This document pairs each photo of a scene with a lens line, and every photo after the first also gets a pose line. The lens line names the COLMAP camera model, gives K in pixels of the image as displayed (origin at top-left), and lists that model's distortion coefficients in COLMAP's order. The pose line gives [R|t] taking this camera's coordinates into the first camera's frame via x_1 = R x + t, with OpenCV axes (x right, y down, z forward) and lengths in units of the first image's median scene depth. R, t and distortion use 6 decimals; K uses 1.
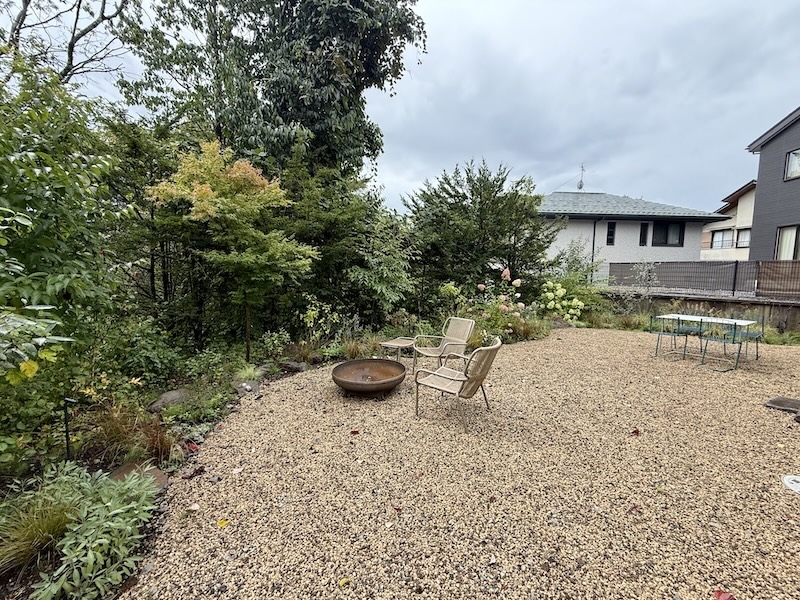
lens RADIAL K [[318.5, 0, 398.0], [0, 318.5, 297.8], [0, 0, 1]] dist [0.000996, -0.000254]
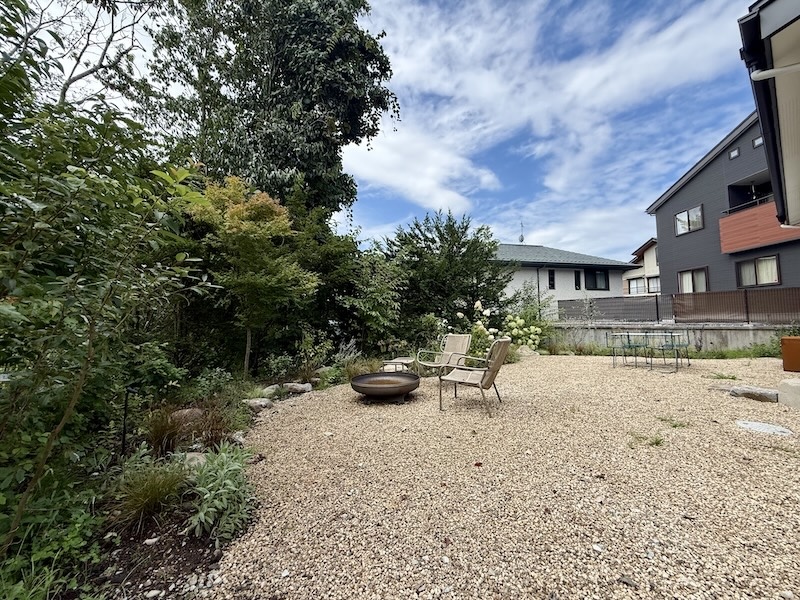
lens RADIAL K [[319.0, 0, 396.5], [0, 319.0, 299.8], [0, 0, 1]] dist [0.001256, 0.000185]
pose [[0.988850, -0.006315, 0.148780, -0.088348], [0.029564, 0.987539, -0.154573, 0.055327], [-0.145950, 0.157248, 0.976715, -0.037815]]
